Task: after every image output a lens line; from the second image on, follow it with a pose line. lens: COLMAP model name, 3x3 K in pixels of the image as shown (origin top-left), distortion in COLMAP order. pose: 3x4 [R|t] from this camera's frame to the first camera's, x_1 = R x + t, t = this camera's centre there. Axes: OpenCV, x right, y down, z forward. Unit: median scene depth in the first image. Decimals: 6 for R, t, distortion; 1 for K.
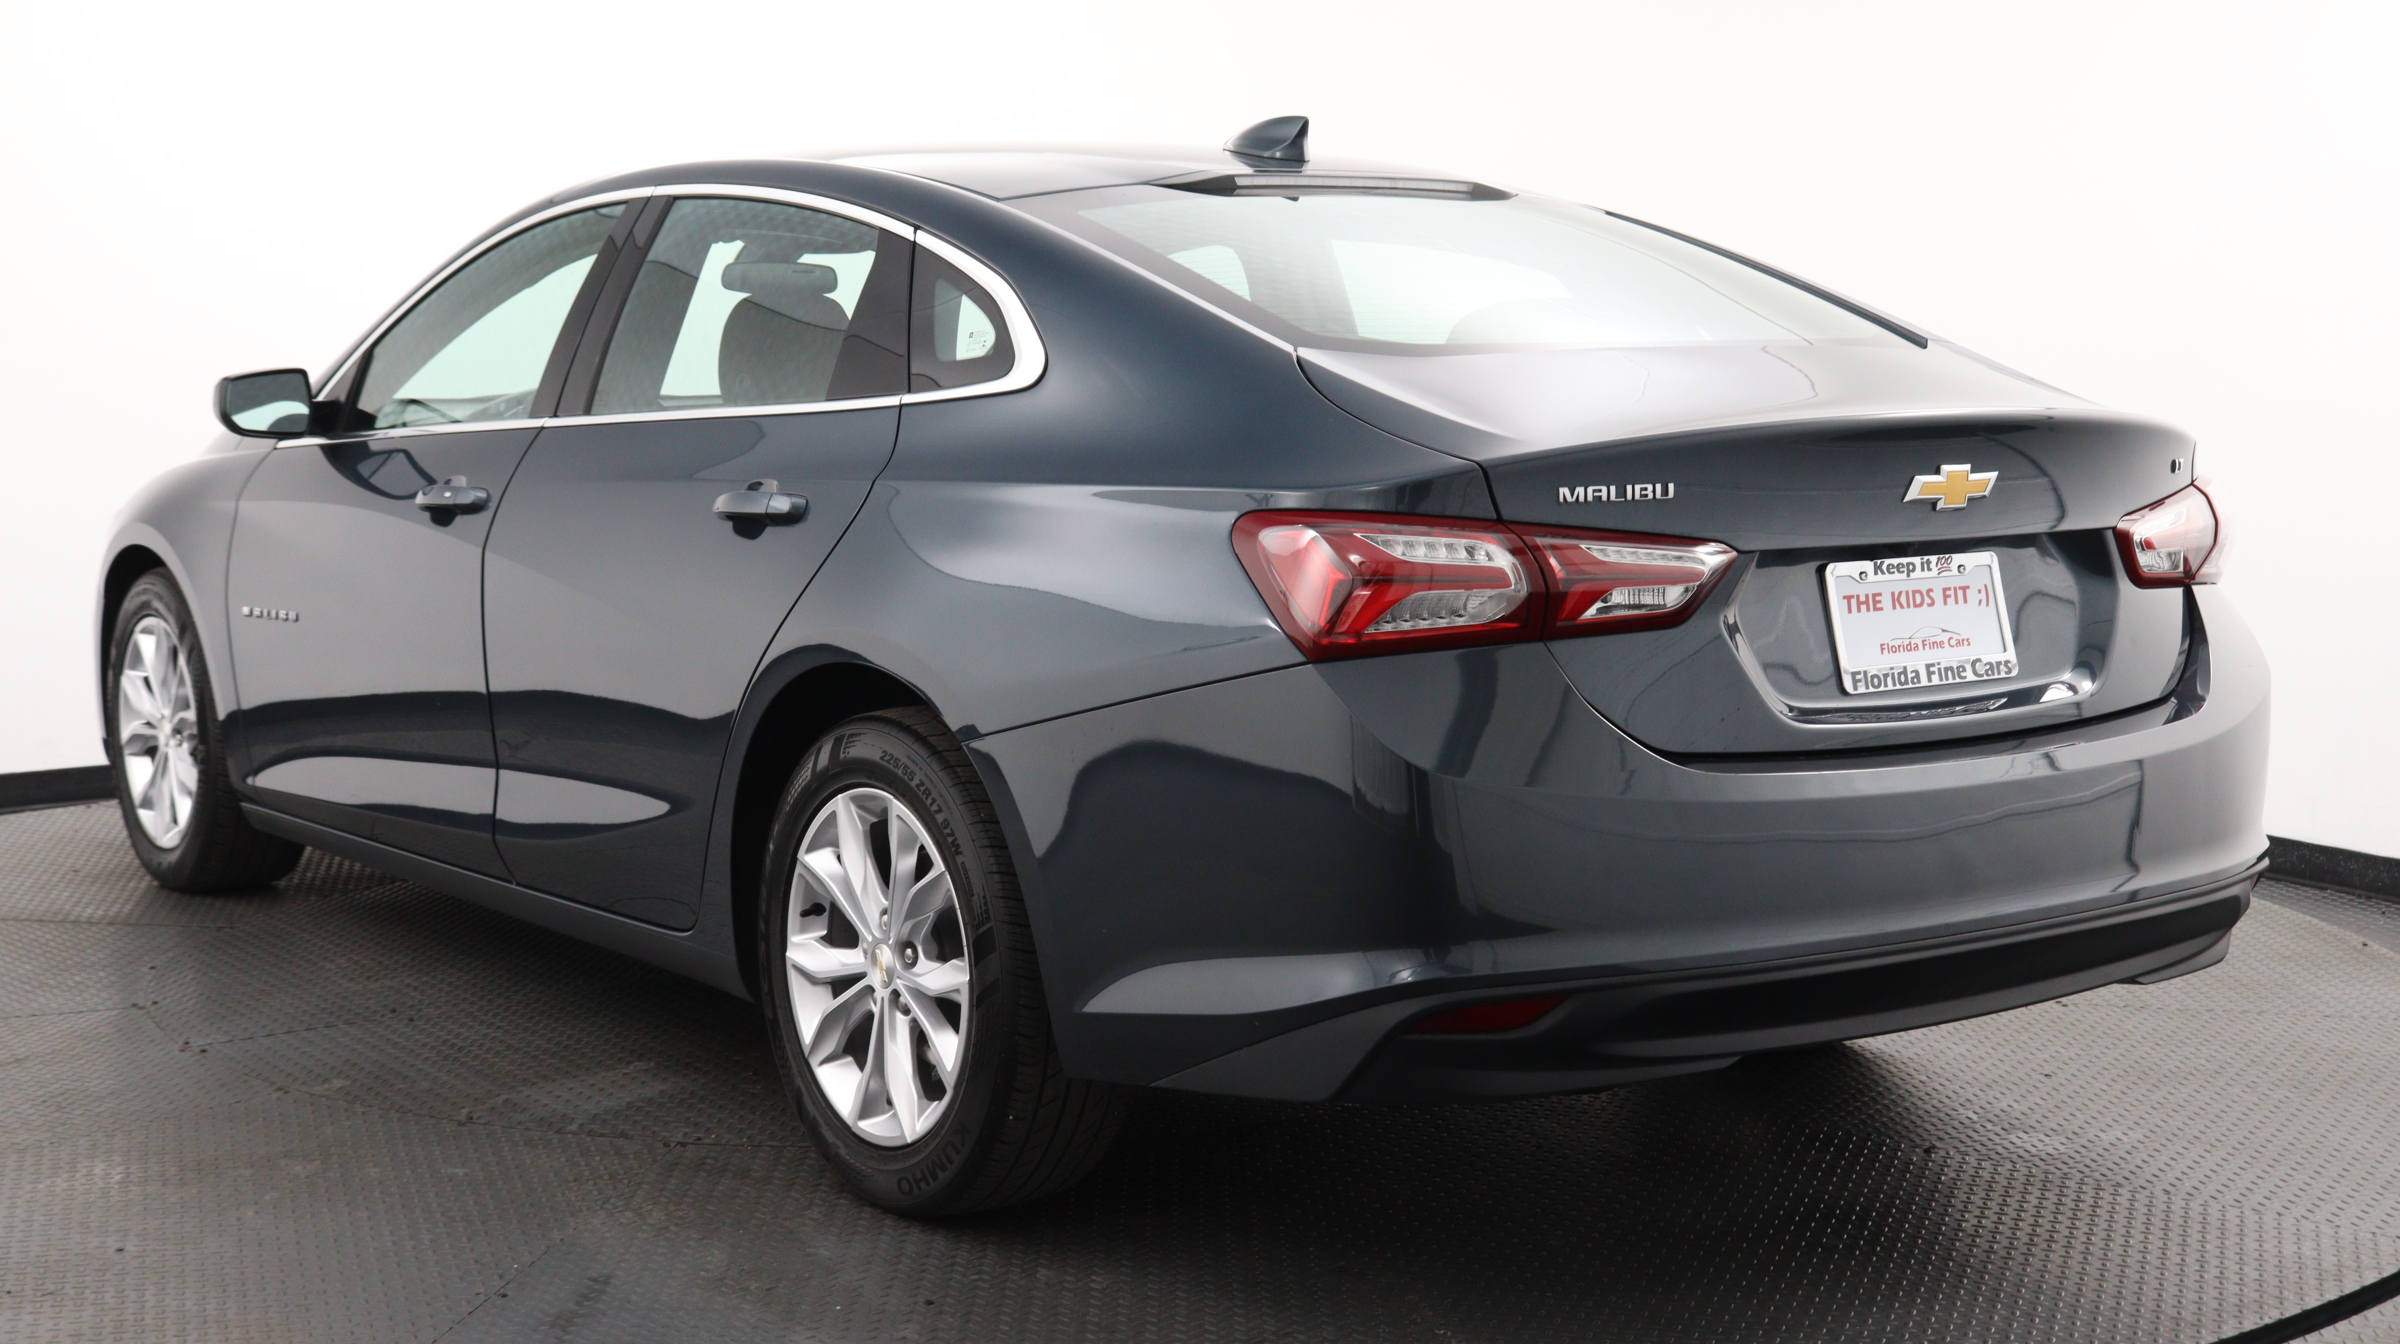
lens RADIAL K [[3452.4, 0, 1271.8], [0, 3452.4, 669.8], [0, 0, 1]] dist [-0.009617, -0.002536]
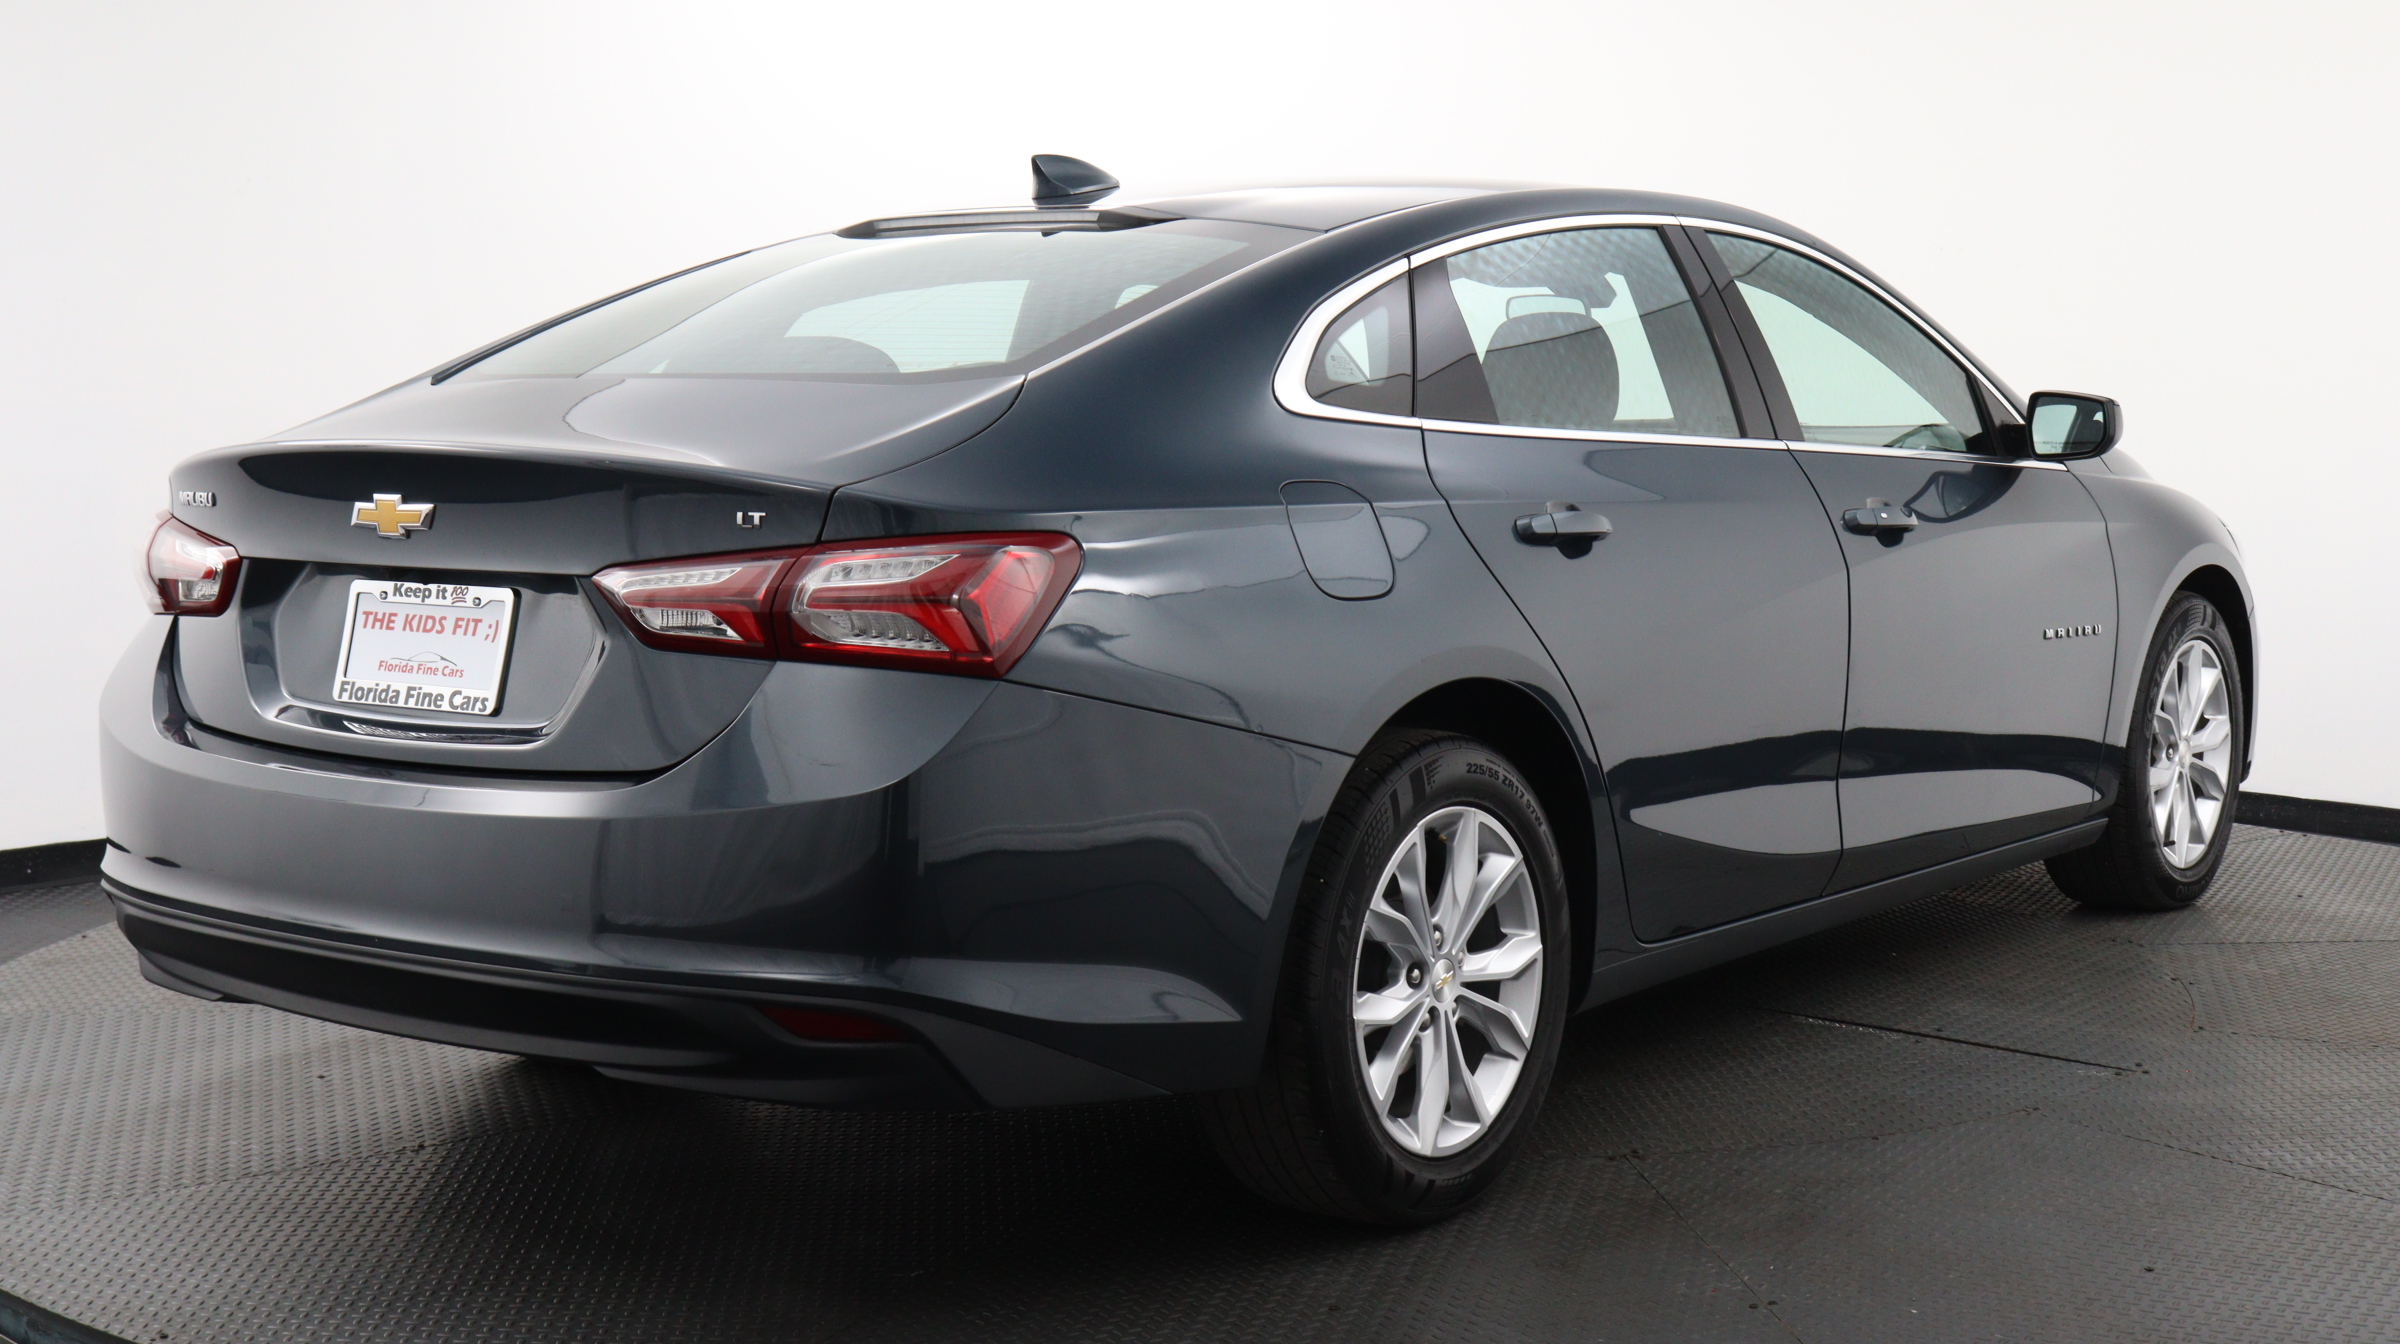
lens RADIAL K [[3452.4, 0, 1271.8], [0, 3452.4, 669.8], [0, 0, 1]] dist [-0.009617, -0.002536]
pose [[0.259300, 0.095181, -0.961095, 1.246571], [-0.099162, 0.992497, 0.071538, -0.105977], [0.960693, 0.076754, 0.266792, 0.970644]]
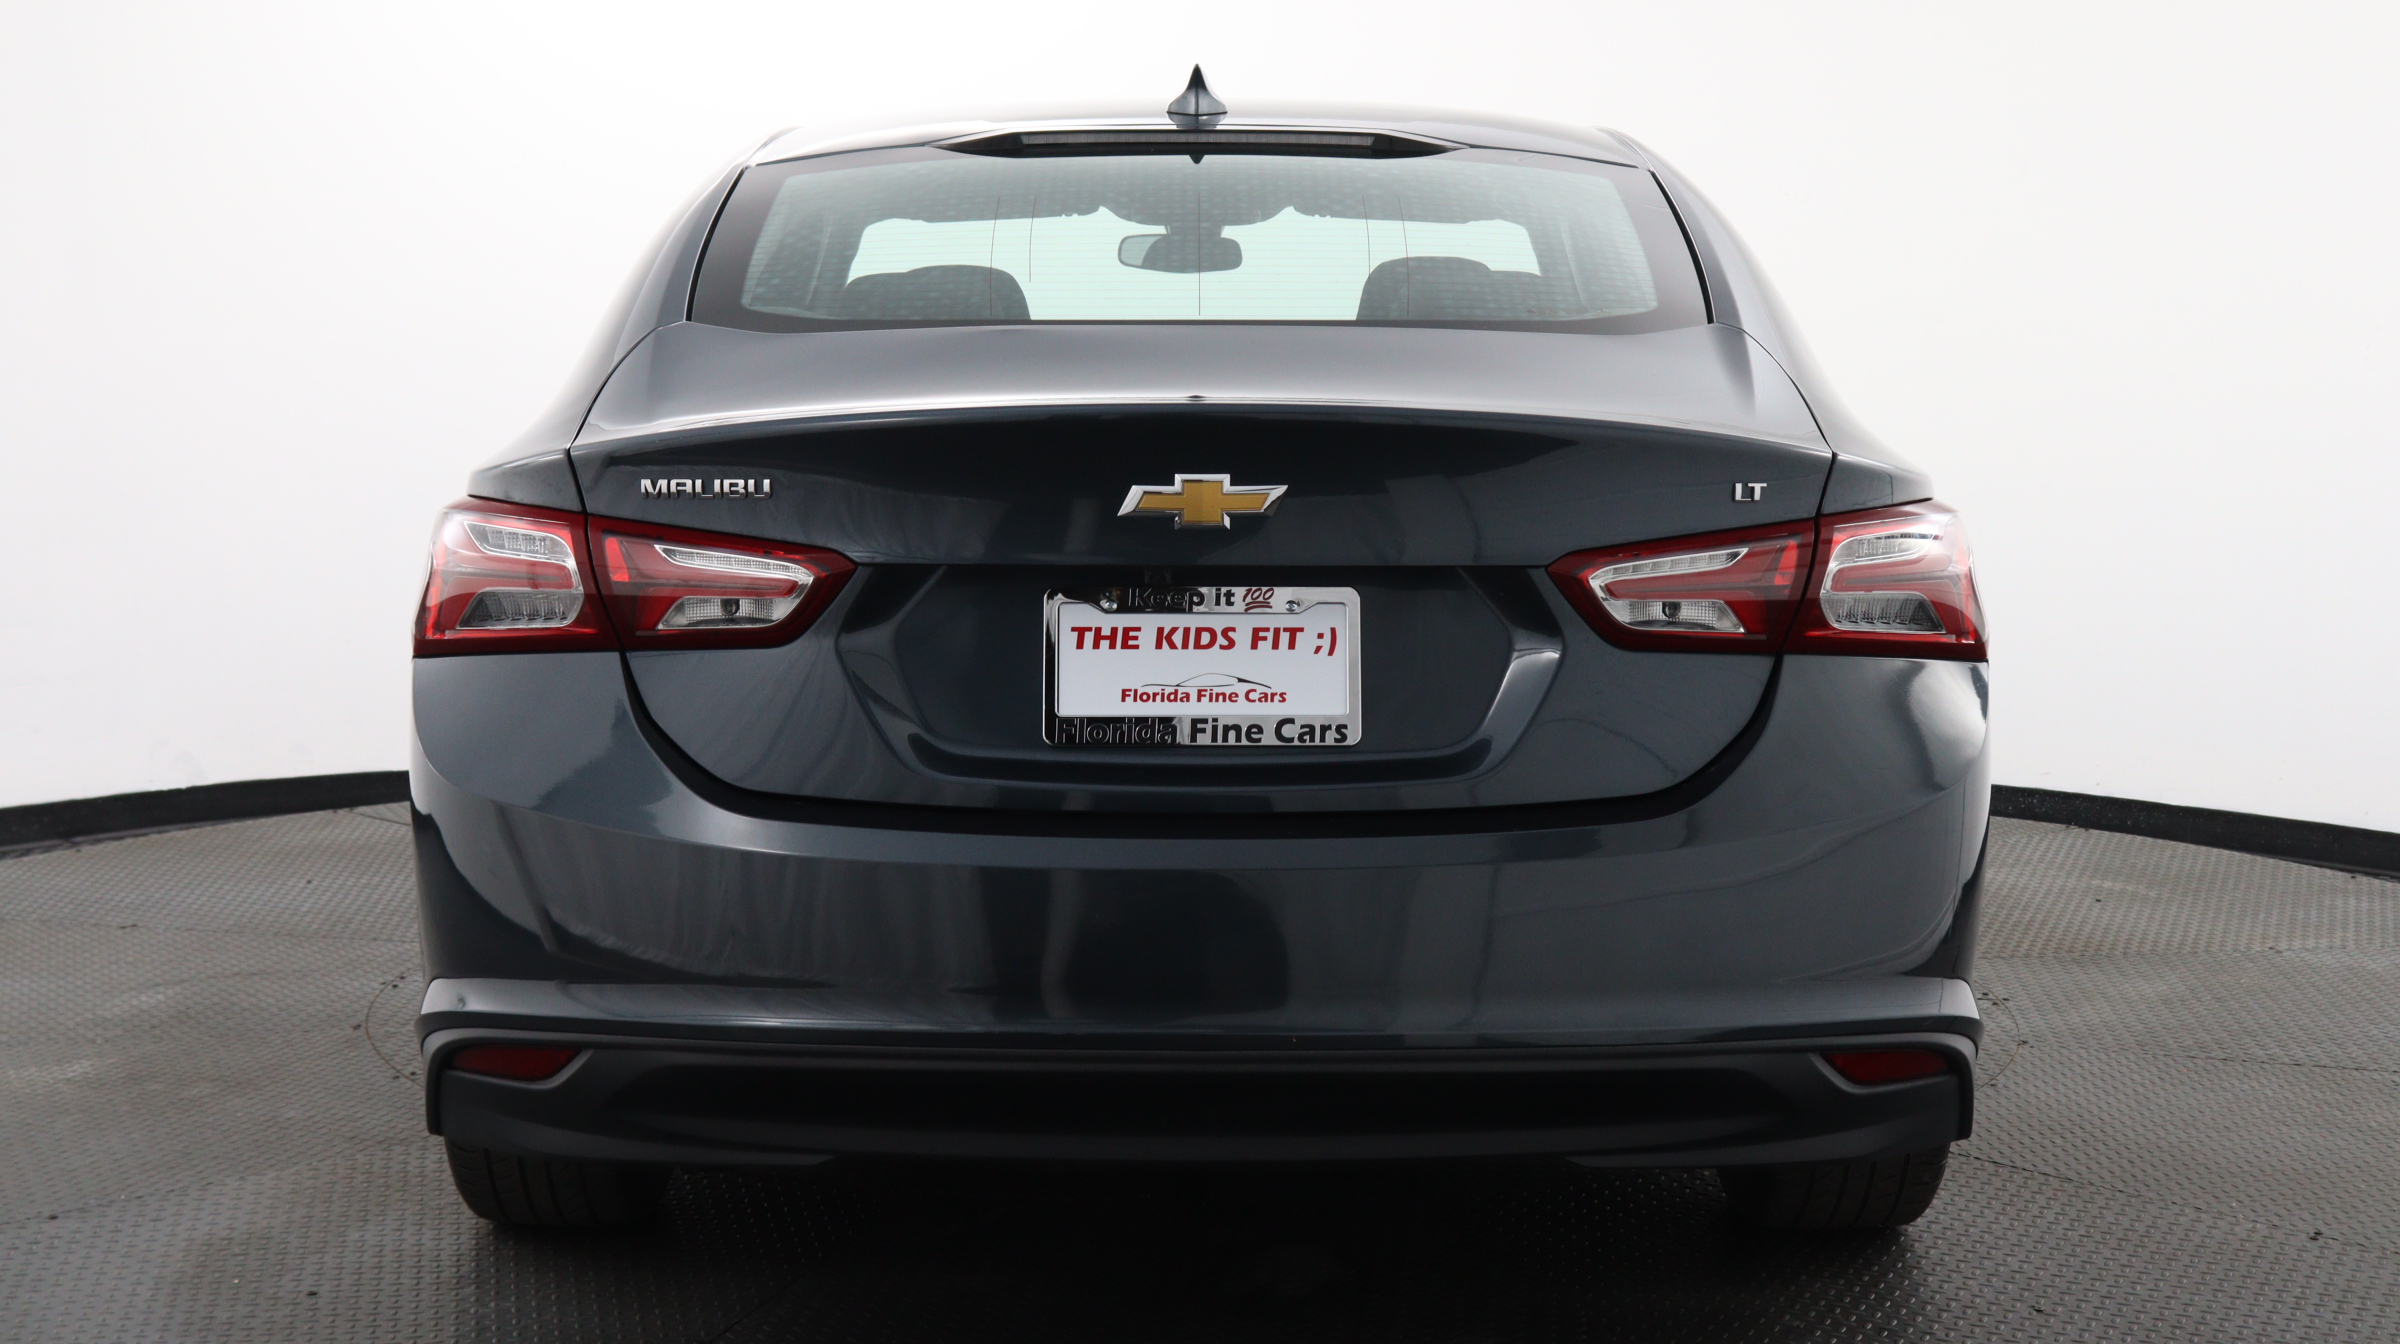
lens RADIAL K [[3714.6, 0, 1200.0], [0, 3714.6, 672.0], [0, 0, 1]] dist [-0.022186, -0.024125]
pose [[0.803117, 0.069923, -0.591704, 0.705408], [-0.072093, 0.997198, 0.019990, -0.030217], [0.591443, 0.026604, 0.805908, 0.296898]]
